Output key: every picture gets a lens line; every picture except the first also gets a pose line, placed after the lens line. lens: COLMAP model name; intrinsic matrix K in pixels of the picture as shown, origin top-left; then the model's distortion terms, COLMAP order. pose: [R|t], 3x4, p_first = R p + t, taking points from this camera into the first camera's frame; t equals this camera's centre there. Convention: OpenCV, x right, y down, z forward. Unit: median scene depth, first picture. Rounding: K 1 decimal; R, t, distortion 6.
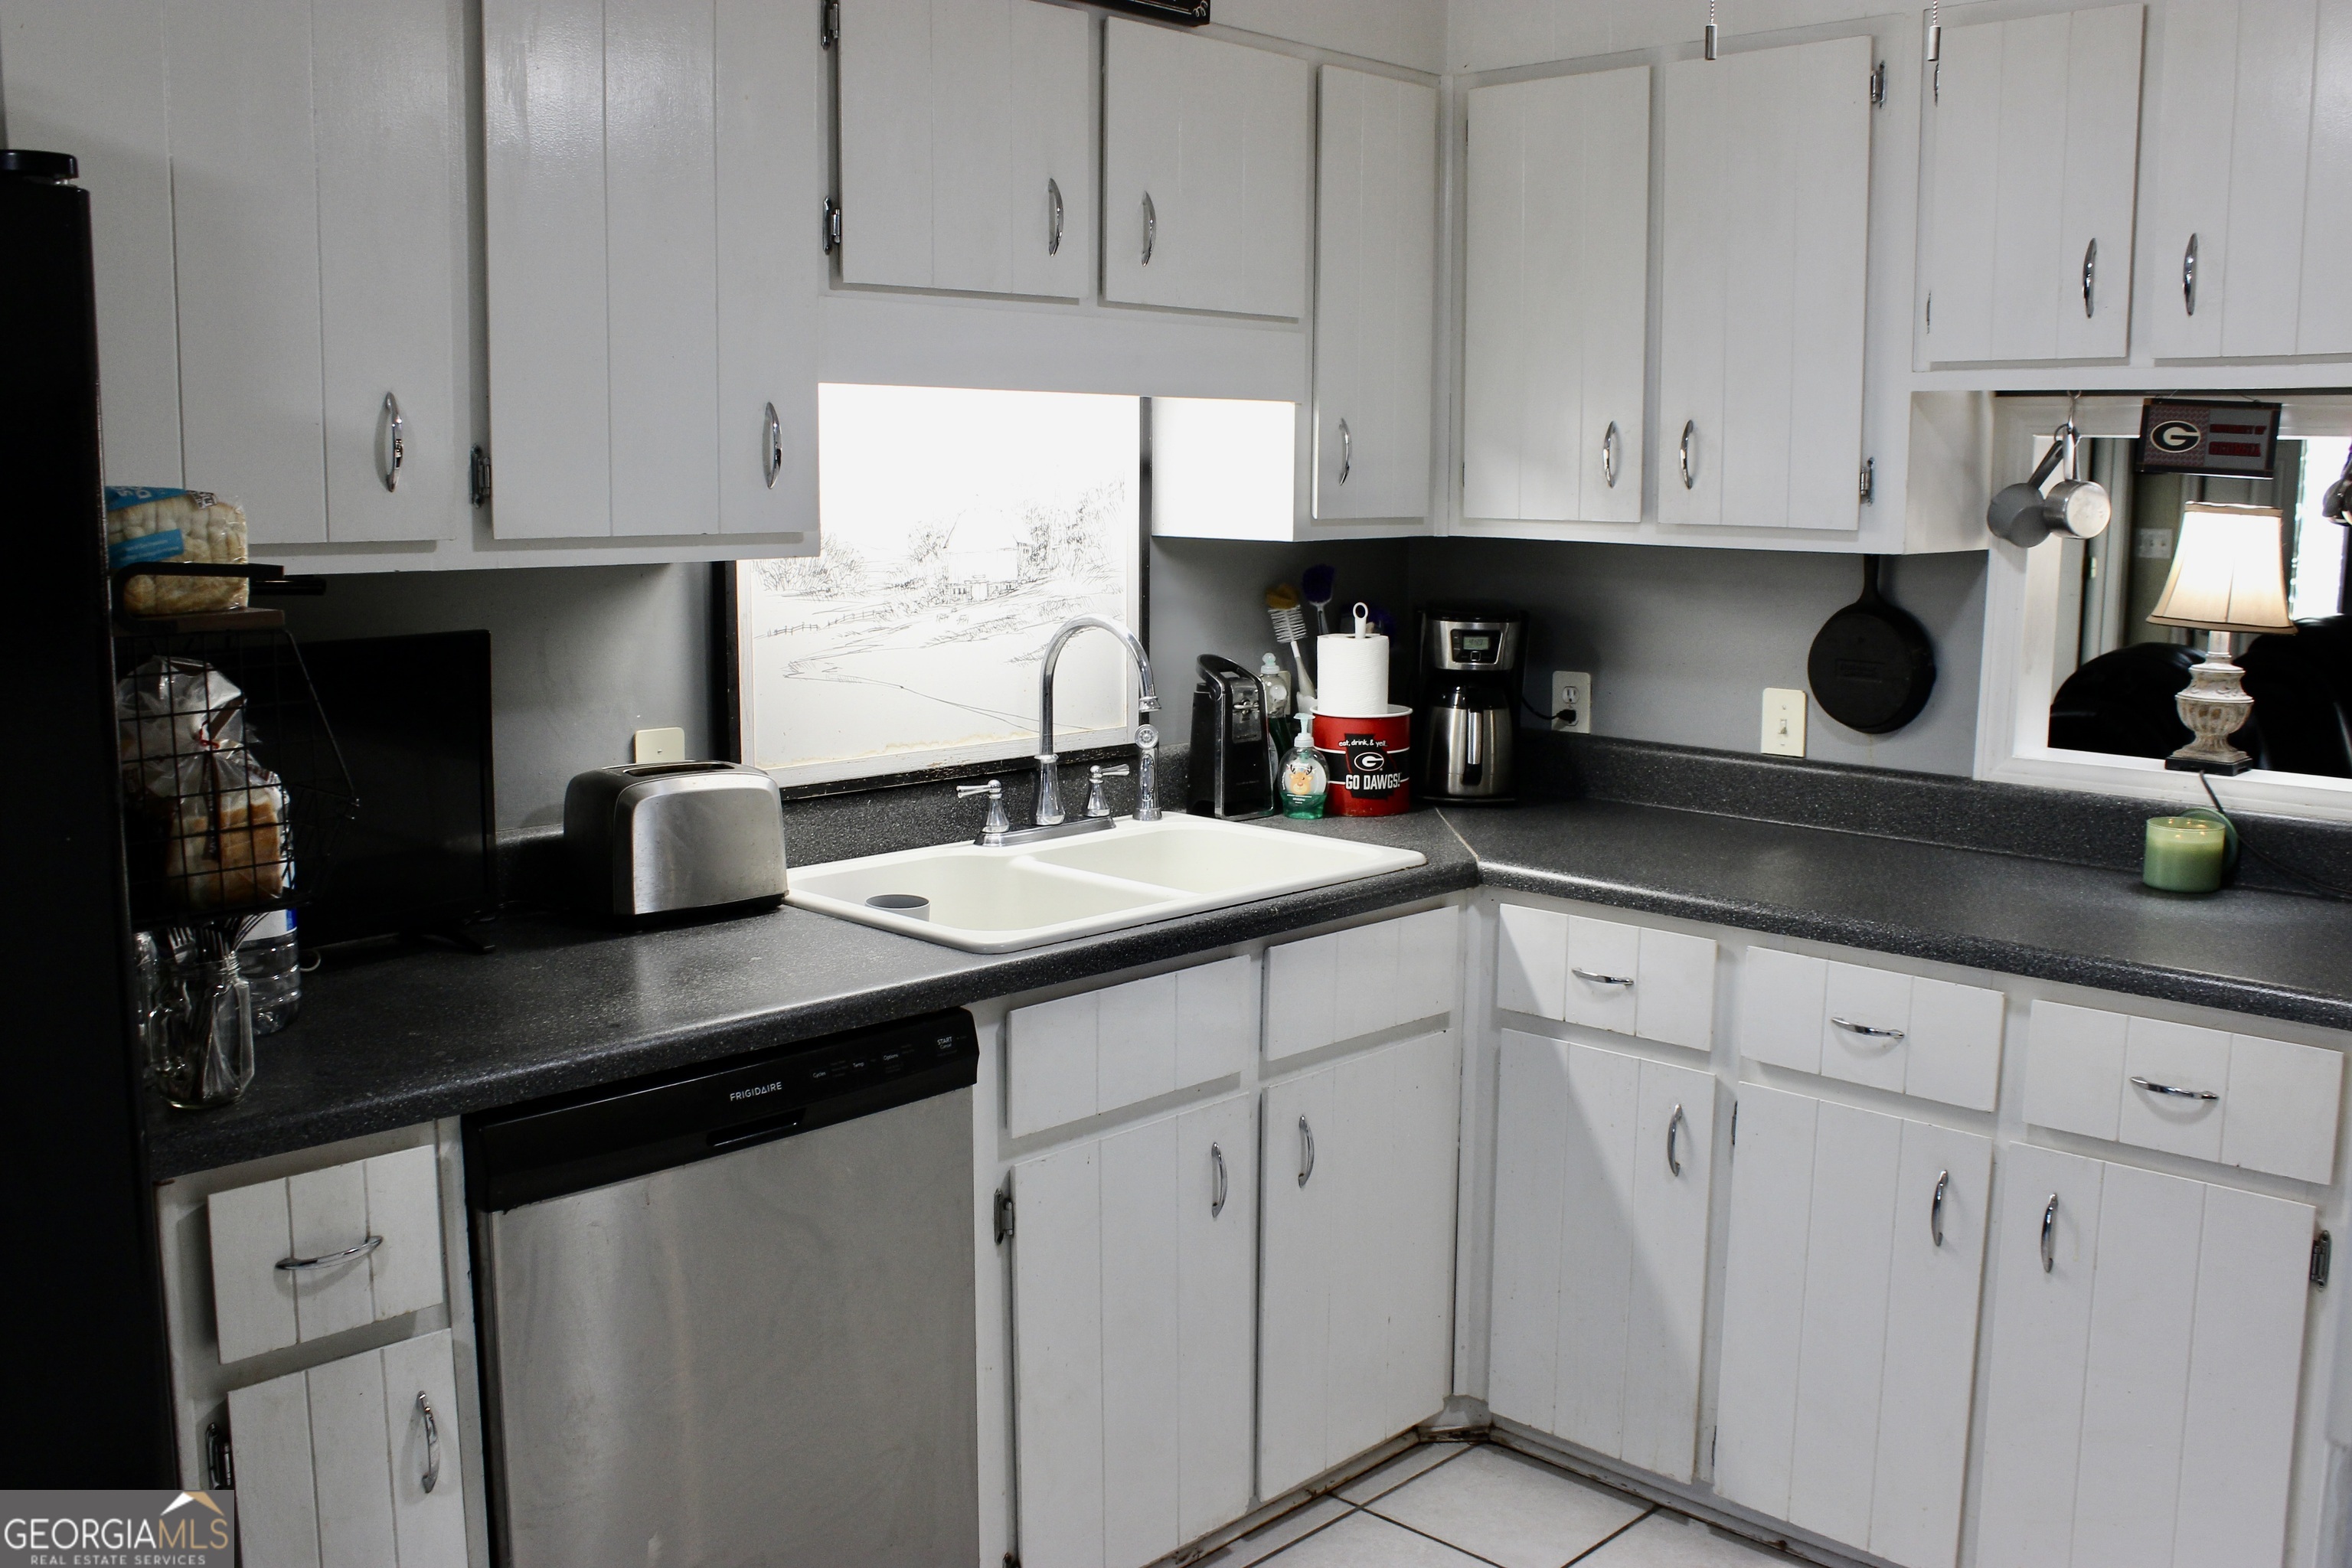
lens RADIAL K [[2090.5, 0, 1175.2], [0, 2090.5, 779.9], [0, 0, 1]] dist [-0.067324, 0.018920]
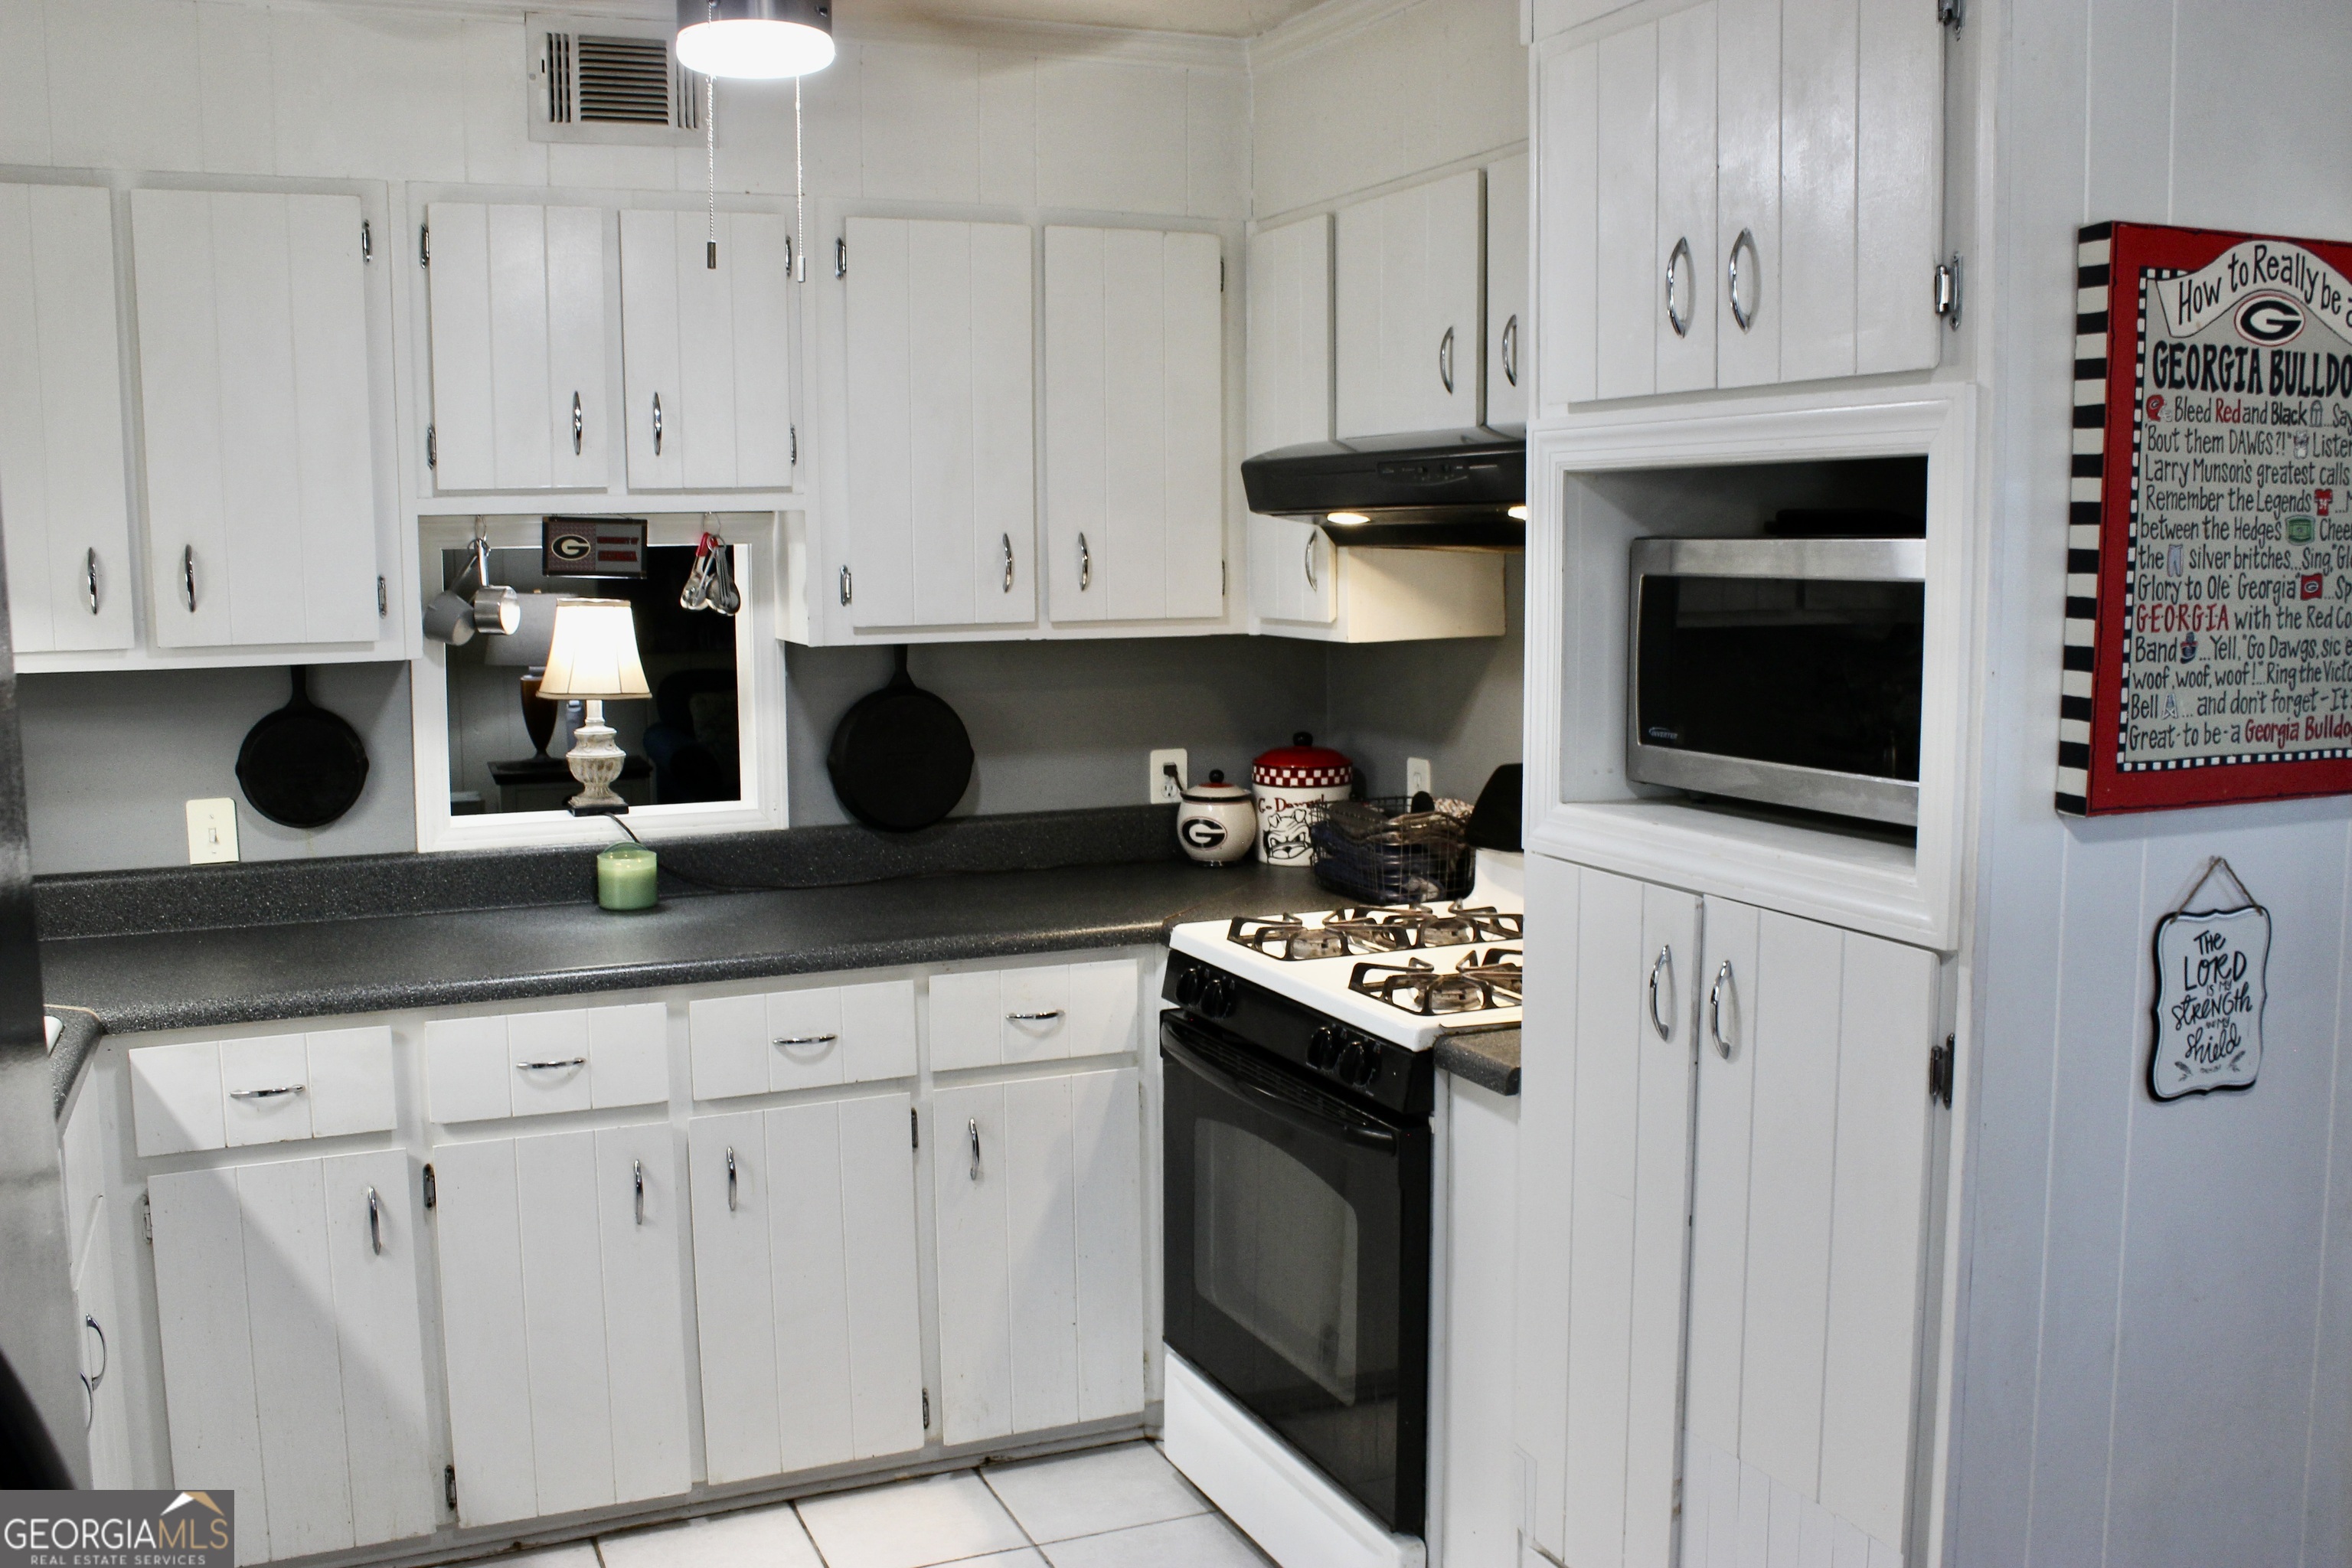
lens RADIAL K [[2090.5, 0, 1172.8], [0, 2090.5, 784.4], [0, 0, 1]] dist [-0.067324, 0.018920]
pose [[0.424386, -0.121364, 0.897311, -0.489925], [0.150833, 0.986607, 0.062104, -0.048999], [-0.892830, 0.108988, 0.437007, 0.147704]]
